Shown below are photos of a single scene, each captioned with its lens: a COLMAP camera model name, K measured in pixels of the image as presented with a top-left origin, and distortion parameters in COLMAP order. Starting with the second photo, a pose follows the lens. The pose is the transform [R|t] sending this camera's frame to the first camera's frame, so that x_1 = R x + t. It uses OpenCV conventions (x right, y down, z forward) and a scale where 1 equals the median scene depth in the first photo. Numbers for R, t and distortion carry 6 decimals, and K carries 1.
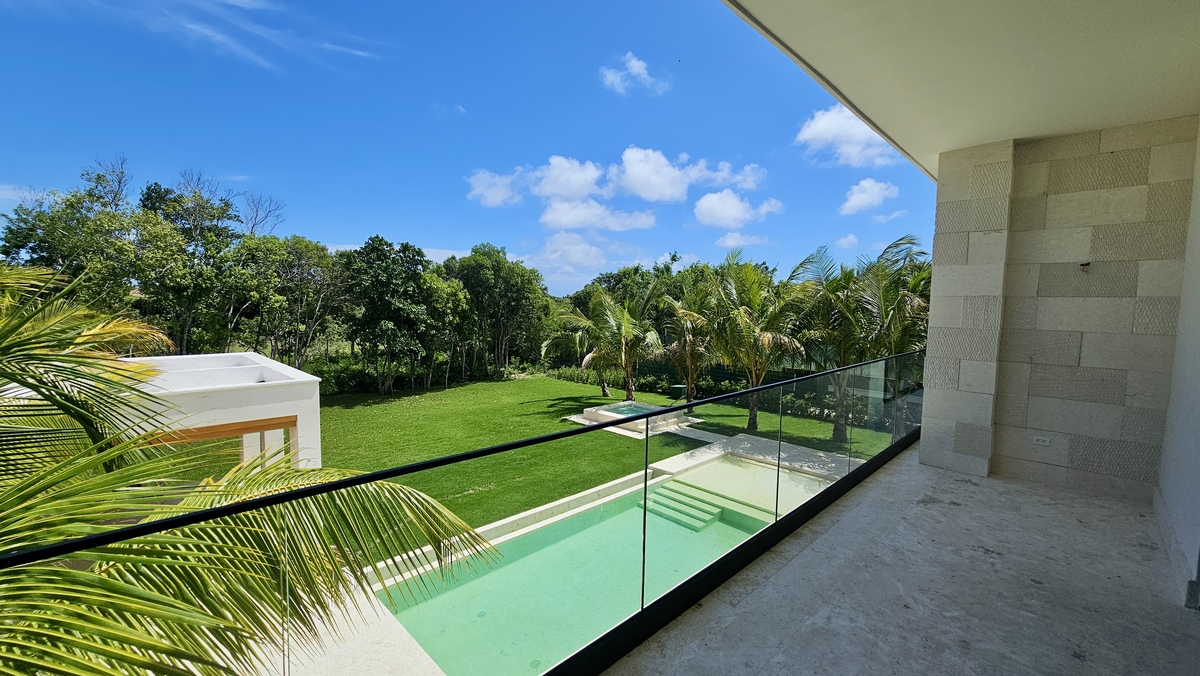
lens RADIAL K [[492.5, 0, 598.7], [0, 492.5, 336.0], [0, 0, 1]] dist [-0.002306, -0.000150]
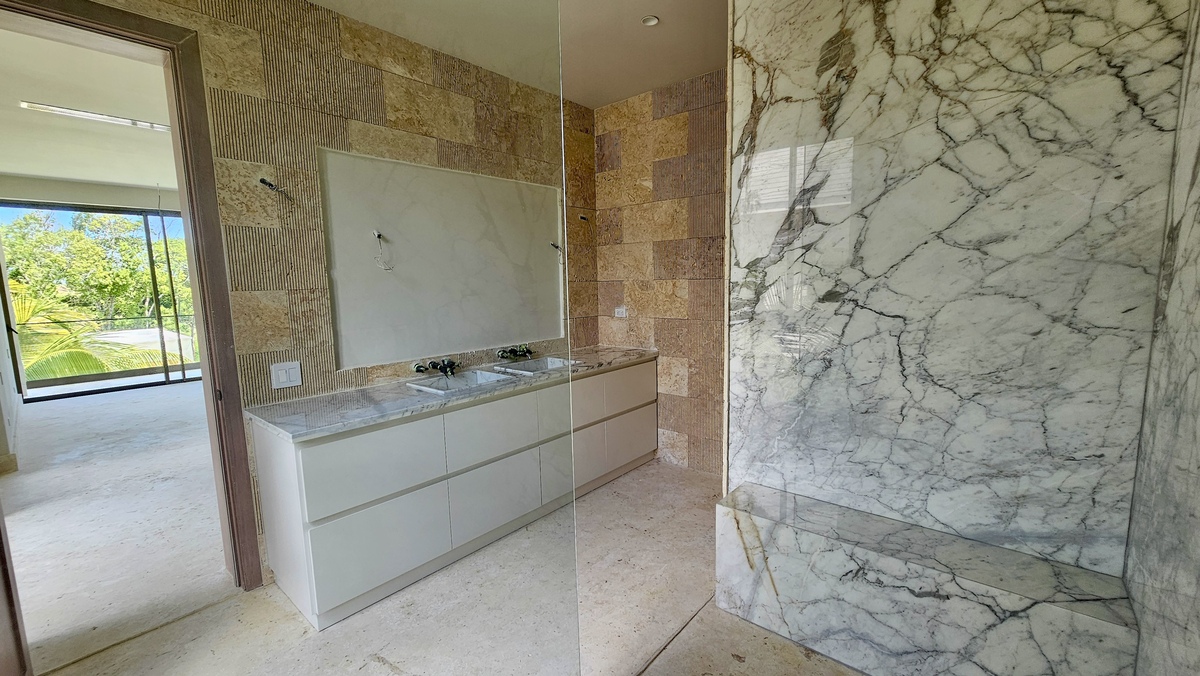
lens RADIAL K [[492.5, 0, 592.1], [0, 492.5, 330.9], [0, 0, 1]] dist [-0.002306, -0.000150]
pose [[0.996814, -0.049844, 0.062271, 0.281558], [0.047532, 0.998144, 0.038073, 0.027028], [-0.064053, -0.034992, 0.997333, -0.306692]]
